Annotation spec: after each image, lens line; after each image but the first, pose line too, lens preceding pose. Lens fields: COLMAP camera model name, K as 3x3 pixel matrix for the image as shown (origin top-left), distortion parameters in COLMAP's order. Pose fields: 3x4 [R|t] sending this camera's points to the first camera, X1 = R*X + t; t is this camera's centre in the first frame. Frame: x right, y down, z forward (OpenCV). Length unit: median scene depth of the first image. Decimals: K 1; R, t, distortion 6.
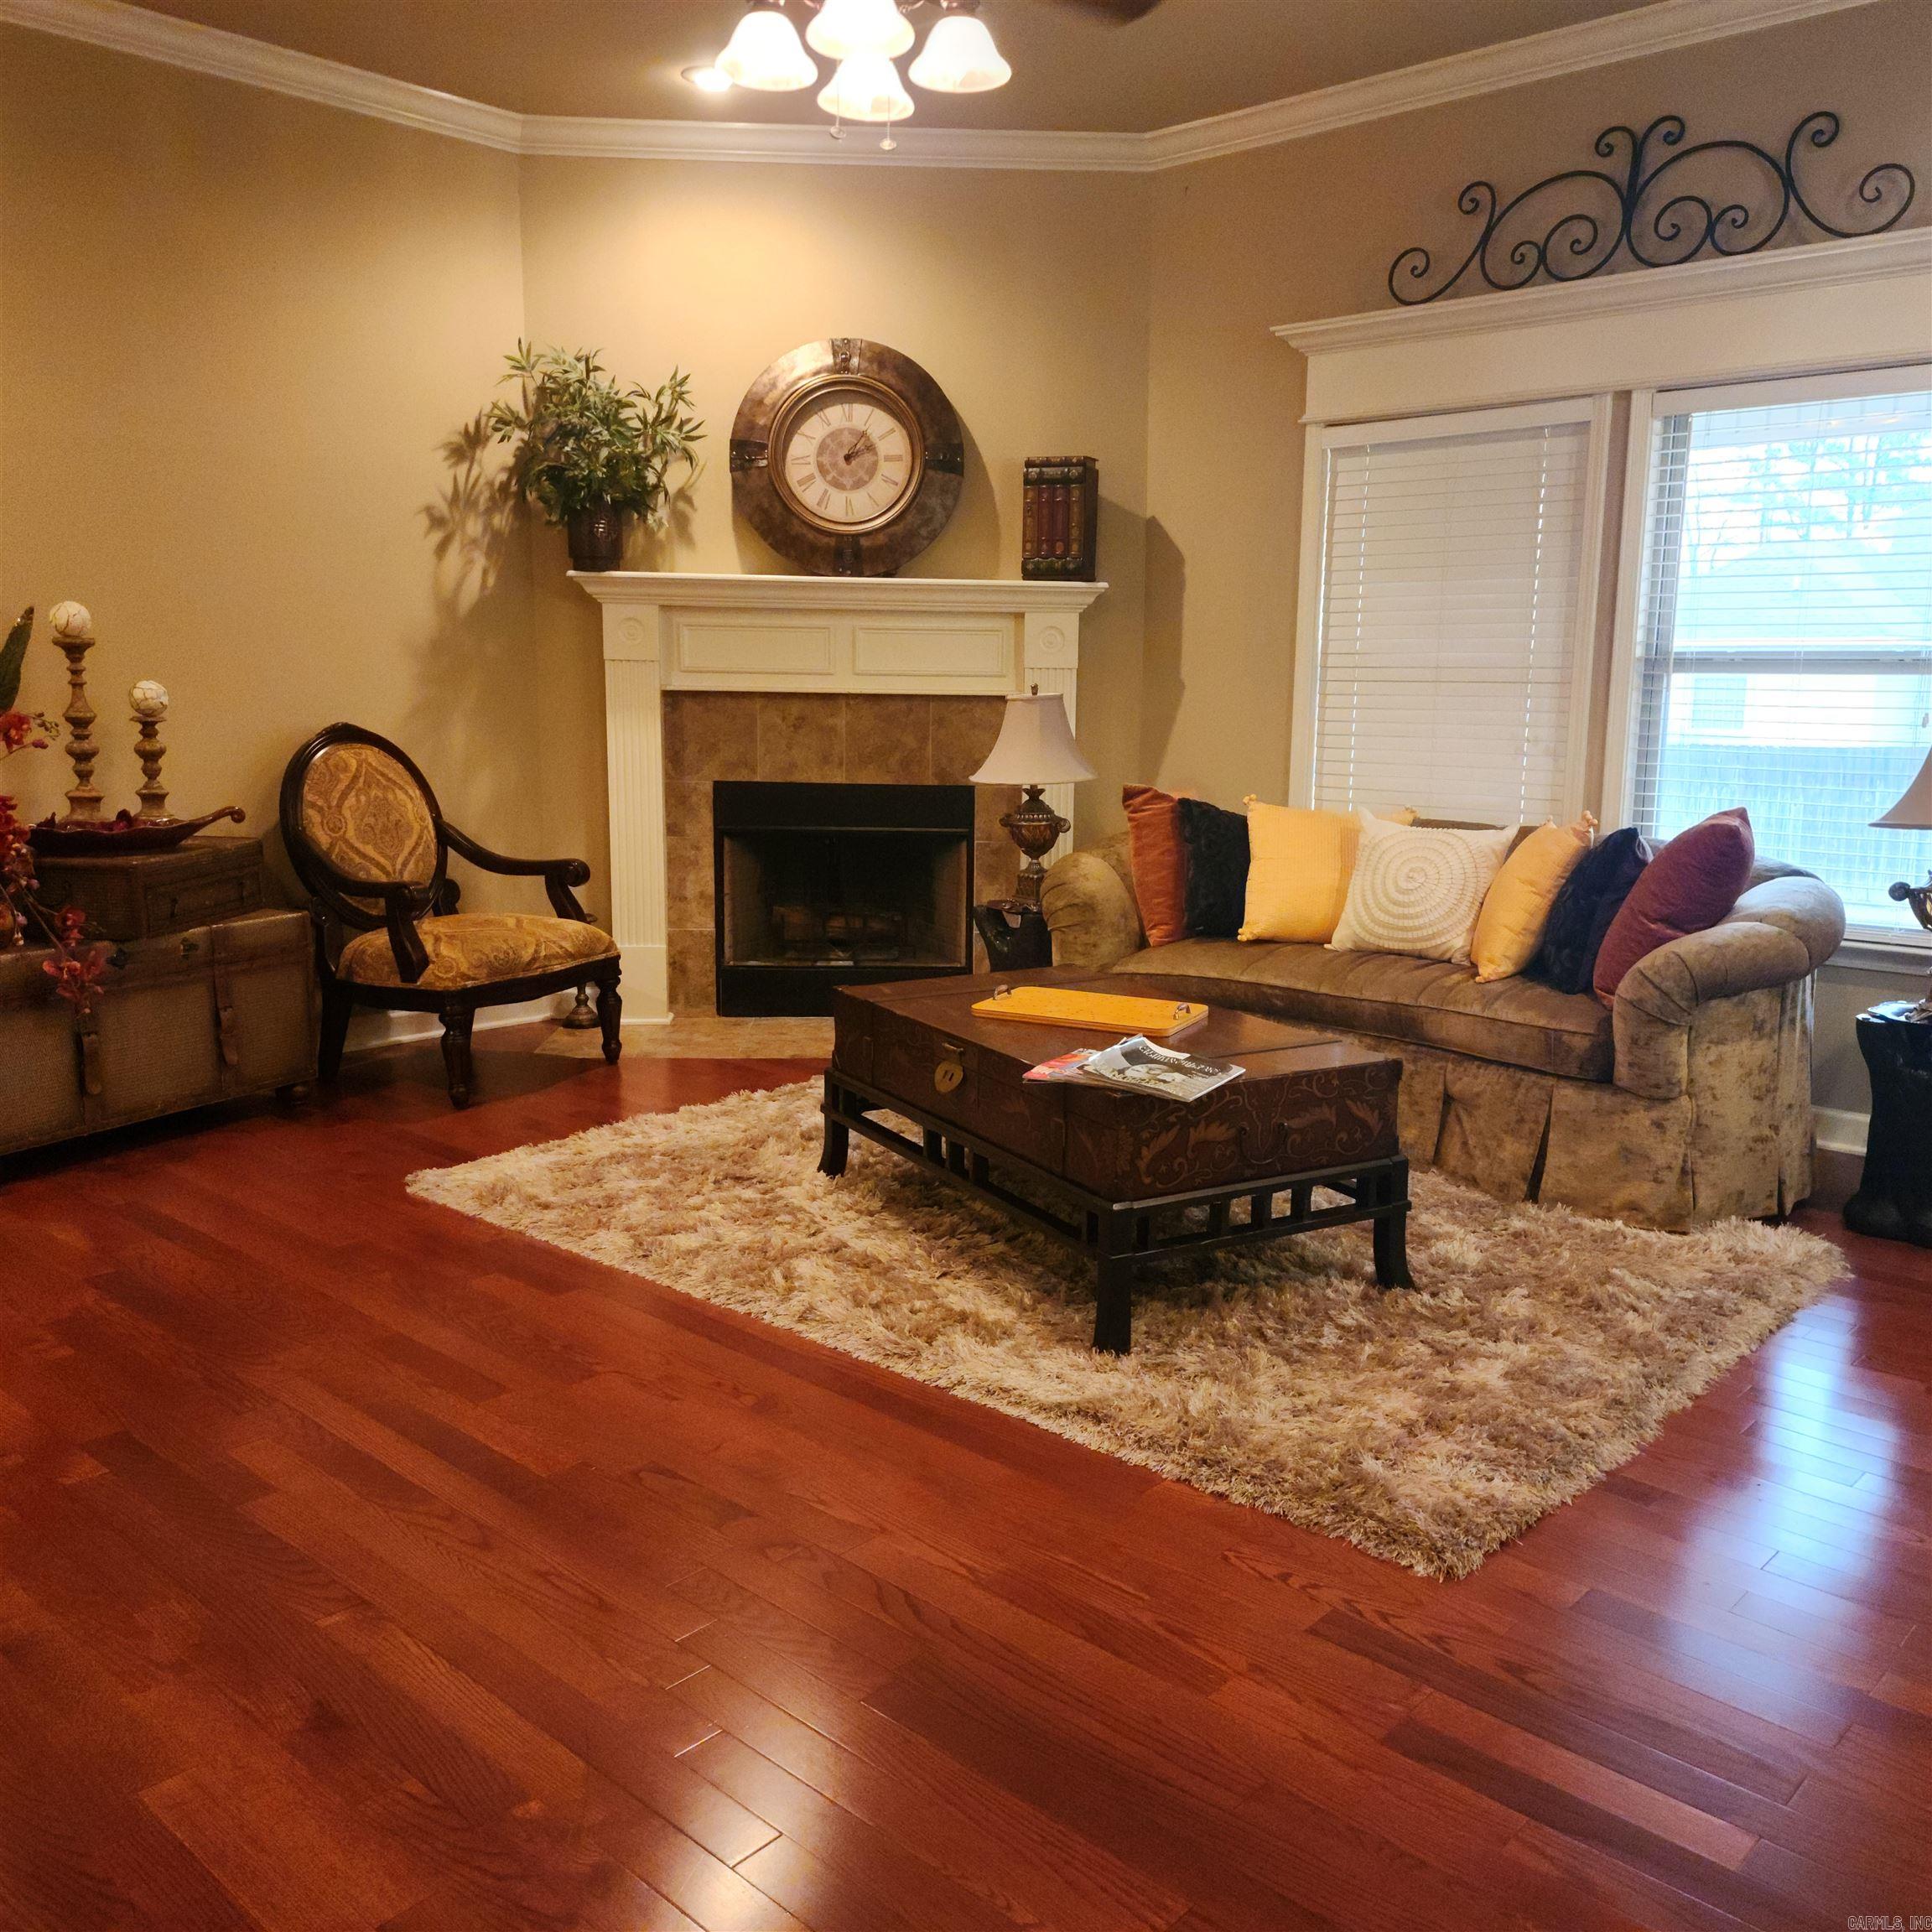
lens RADIAL K [[1697.3, 0, 968.8], [0, 1697.3, 964.5], [0, 0, 1]] dist [0.017321, 0.007118]
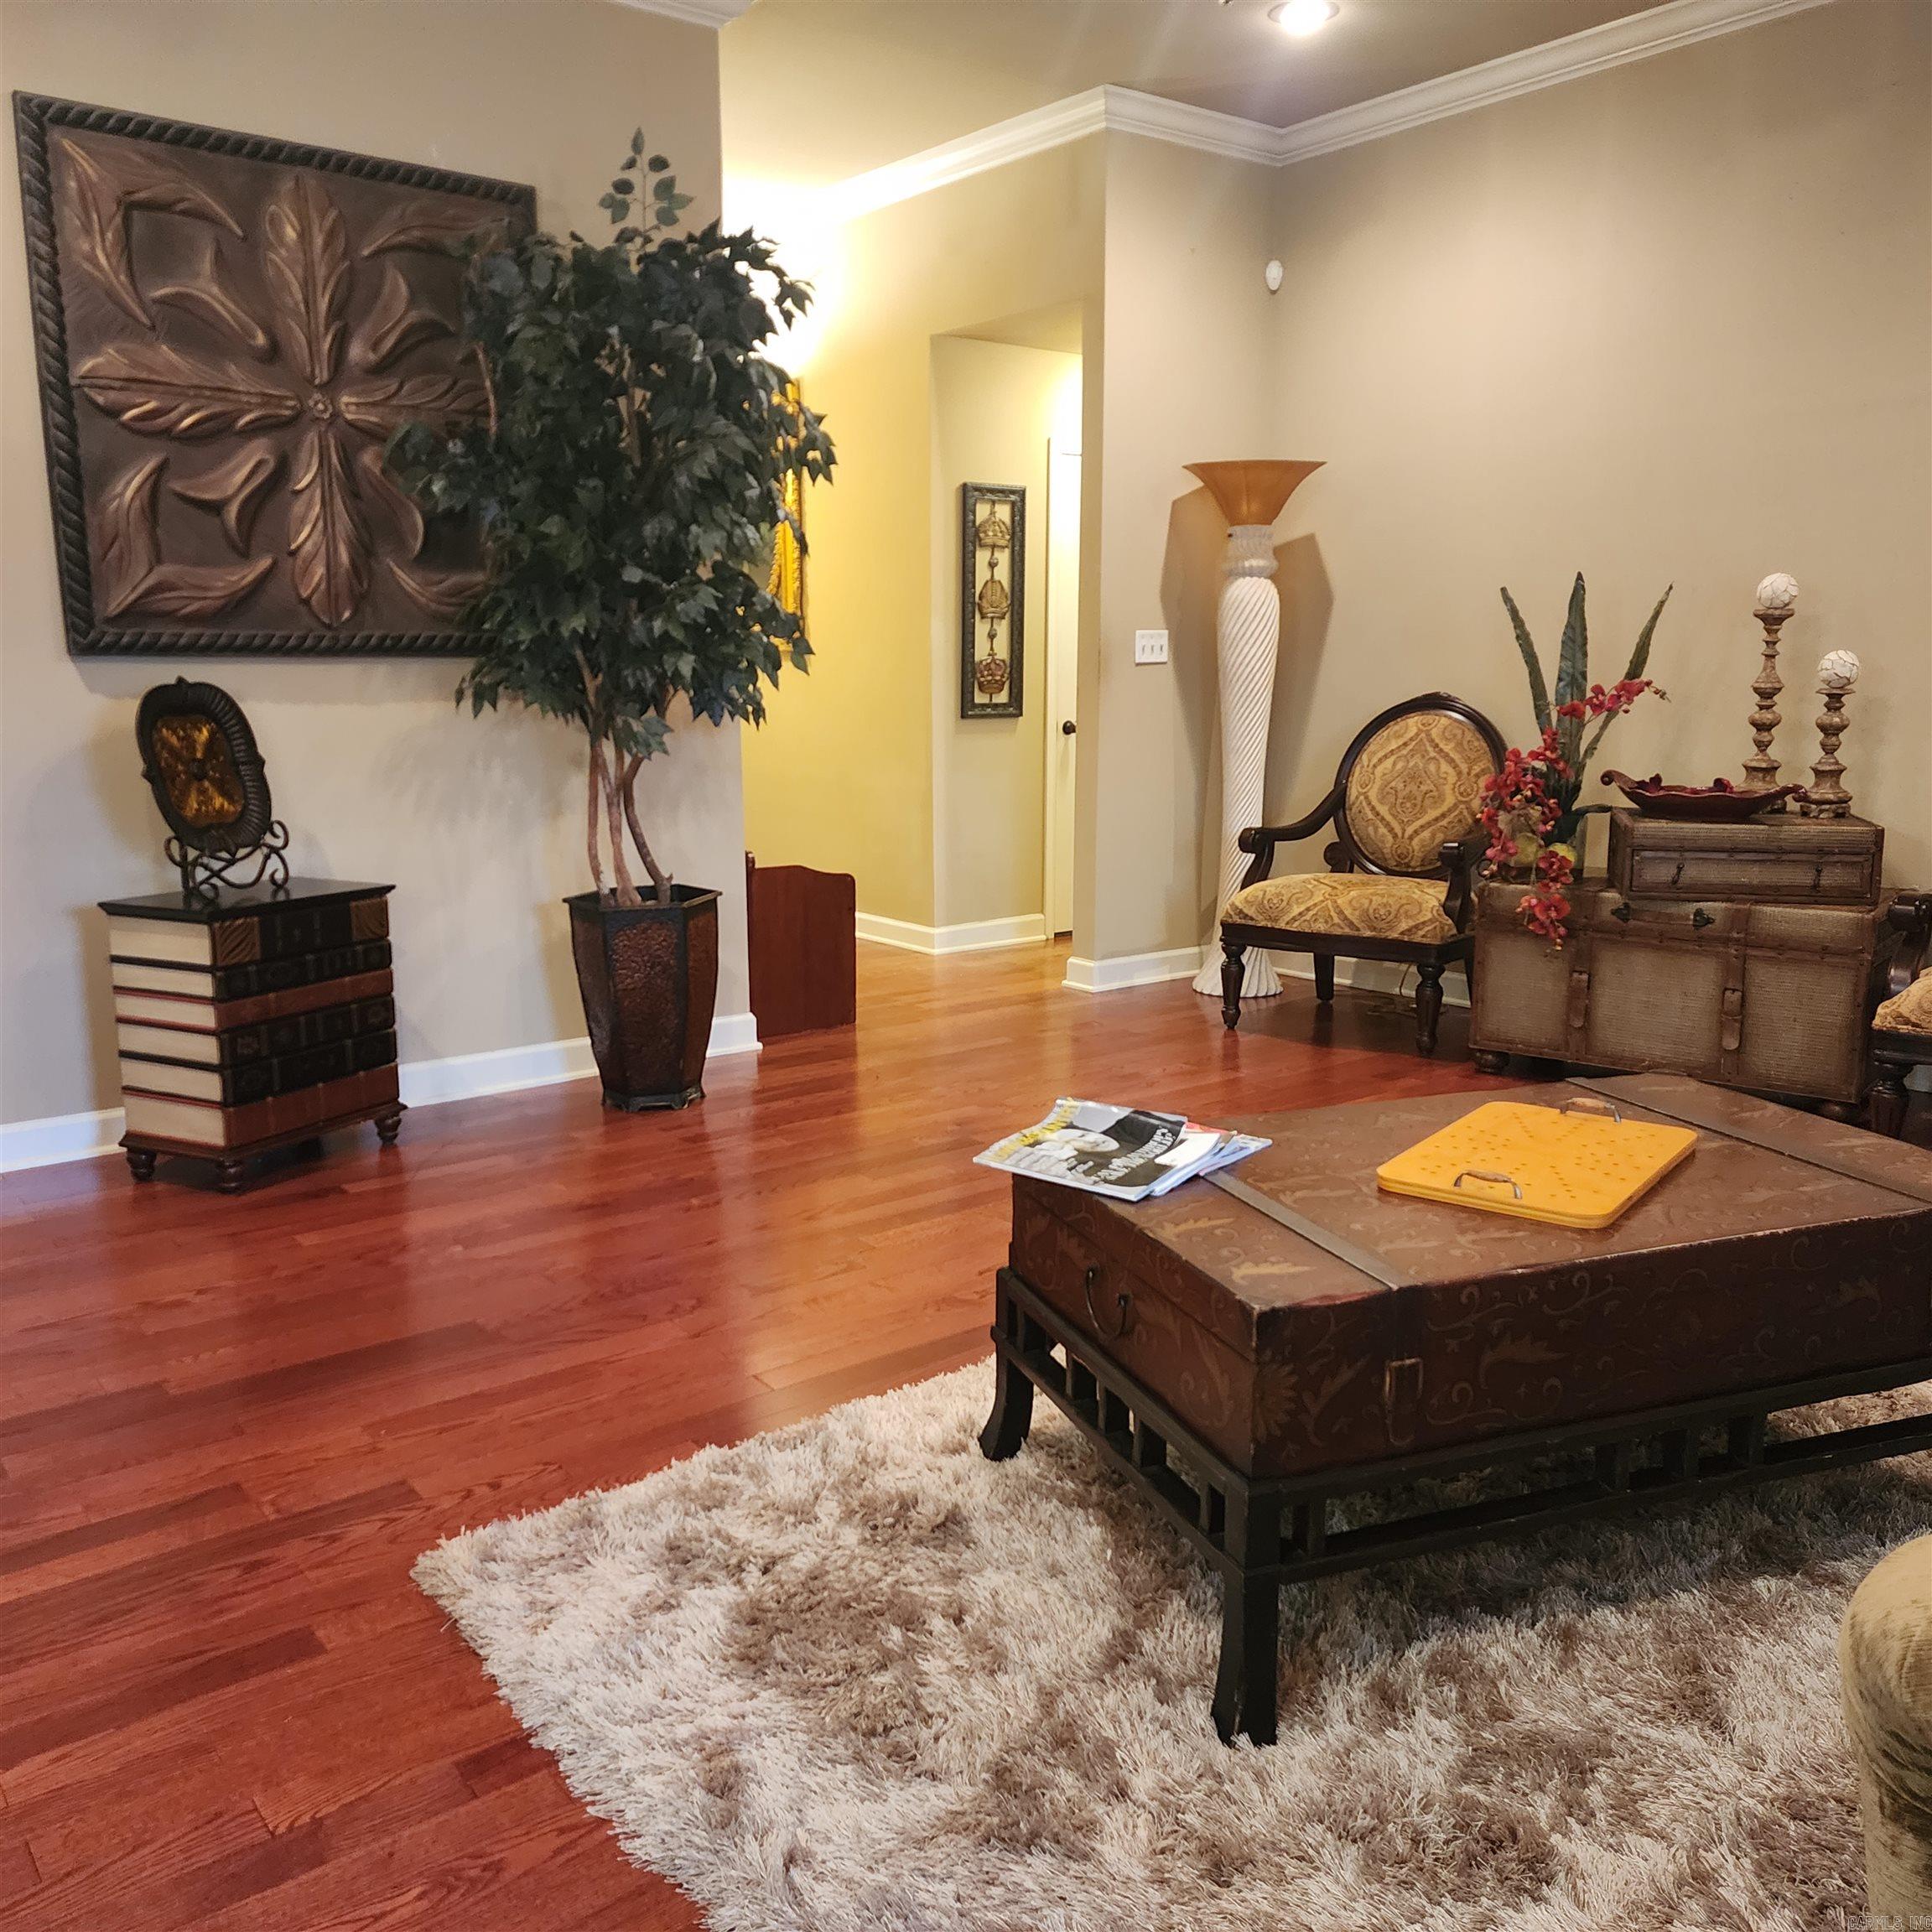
lens RADIAL K [[1697.3, 0, 969.3], [0, 1697.3, 966.8], [0, 0, 1]] dist [0.017321, 0.007118]
pose [[-0.157297, 0.180362, -0.970941, 0.567042], [-0.165254, 0.964510, 0.205939, -0.114709], [0.973627, 0.192845, -0.121909, 0.690210]]
